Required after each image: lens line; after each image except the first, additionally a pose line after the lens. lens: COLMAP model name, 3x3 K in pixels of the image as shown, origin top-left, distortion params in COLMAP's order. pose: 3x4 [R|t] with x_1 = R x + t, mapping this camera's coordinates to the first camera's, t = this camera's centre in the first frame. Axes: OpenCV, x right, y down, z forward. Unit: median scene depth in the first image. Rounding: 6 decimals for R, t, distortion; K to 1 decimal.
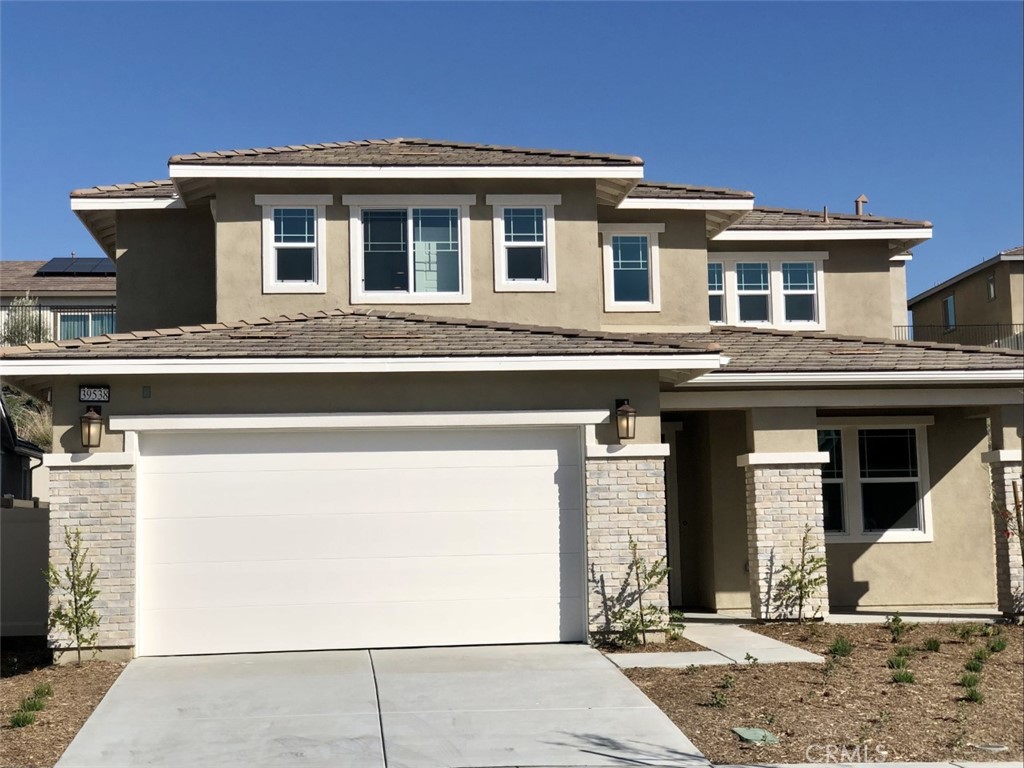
lens RADIAL K [[1530.4, 0, 451.9], [0, 1530.4, 395.5], [0, 0, 1]] dist [0.034408, 0.000000]
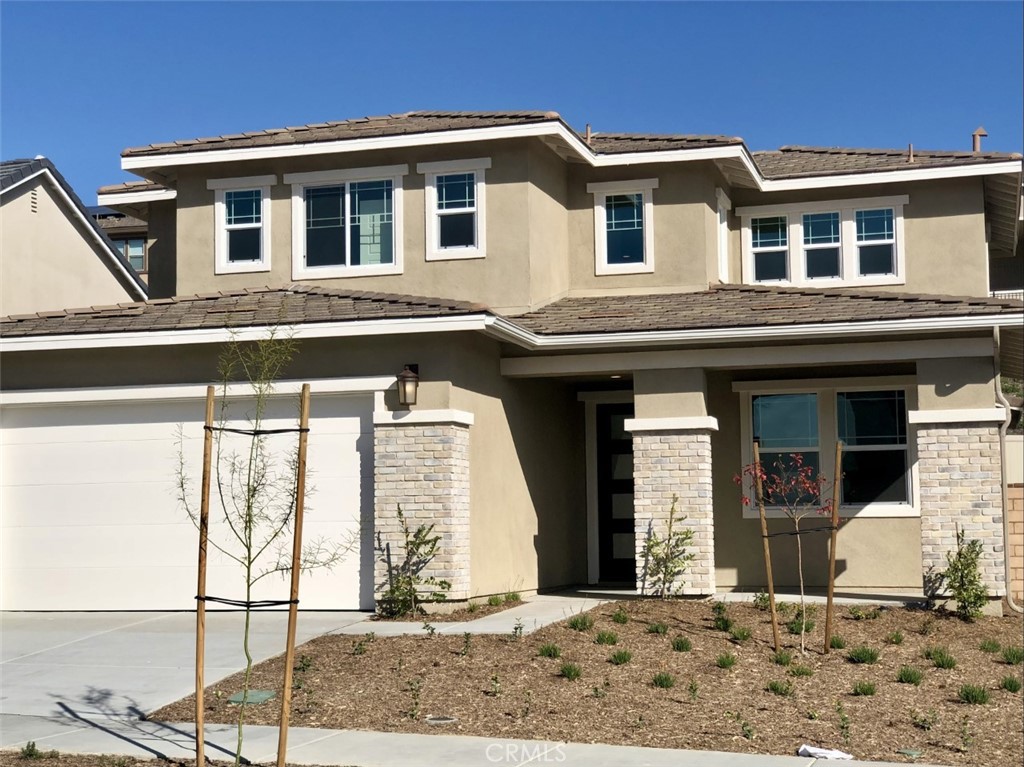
lens RADIAL K [[1530.4, 0, 467.8], [0, 1530.4, 424.1], [0, 0, 1]] dist [0.034408, 0.000000]
pose [[0.929225, -0.014085, -0.369245, 0.419704], [0.024561, 0.999418, 0.023686, 0.015097], [0.368696, -0.031078, 0.929030, 0.086300]]
